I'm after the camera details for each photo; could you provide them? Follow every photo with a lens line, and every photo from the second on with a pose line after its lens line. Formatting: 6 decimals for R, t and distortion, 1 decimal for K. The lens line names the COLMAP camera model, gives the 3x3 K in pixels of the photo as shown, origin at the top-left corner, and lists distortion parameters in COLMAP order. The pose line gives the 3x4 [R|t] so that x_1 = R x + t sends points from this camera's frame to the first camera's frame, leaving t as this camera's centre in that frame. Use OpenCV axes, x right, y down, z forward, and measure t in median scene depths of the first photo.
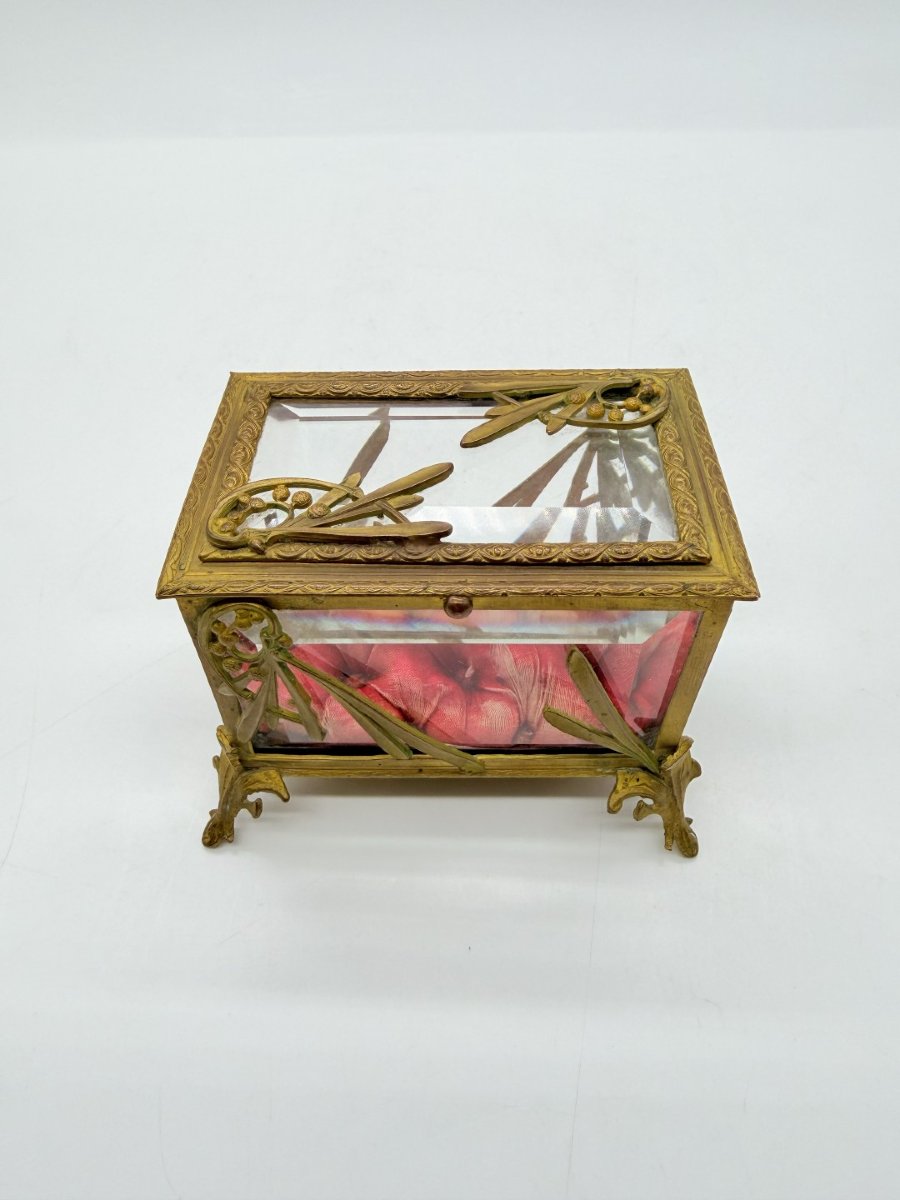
lens RADIAL K [[951.7, 0, 444.2], [0, 951.7, 598.8], [0, 0, 1]] dist [-0.005142, -0.000464]
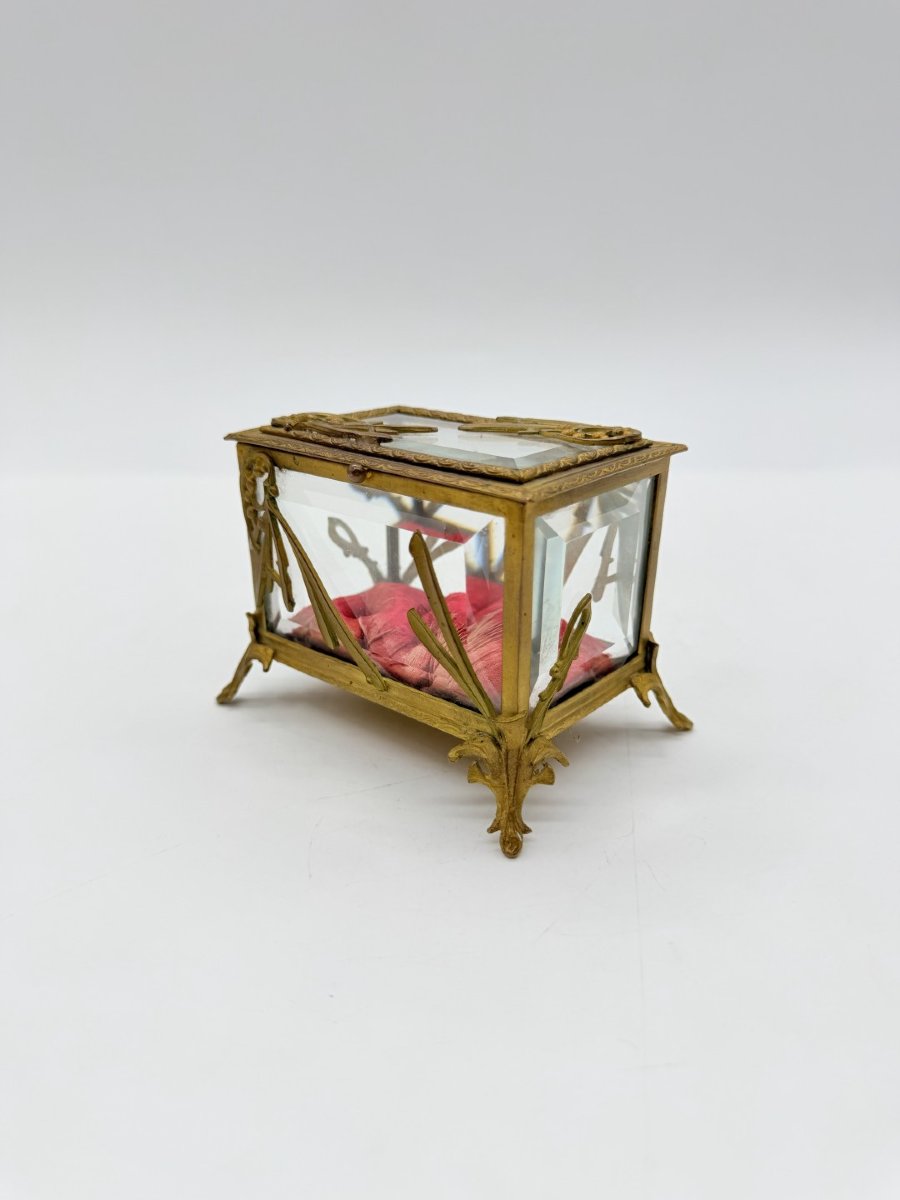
lens RADIAL K [[951.7, 0, 446.9], [0, 951.7, 600.5], [0, 0, 1]] dist [-0.005142, -0.000464]
pose [[0.770773, 0.247134, -0.587225, 0.761147], [-0.486980, 0.822835, -0.292904, 0.393335], [0.410803, 0.511729, 0.754569, 0.084906]]
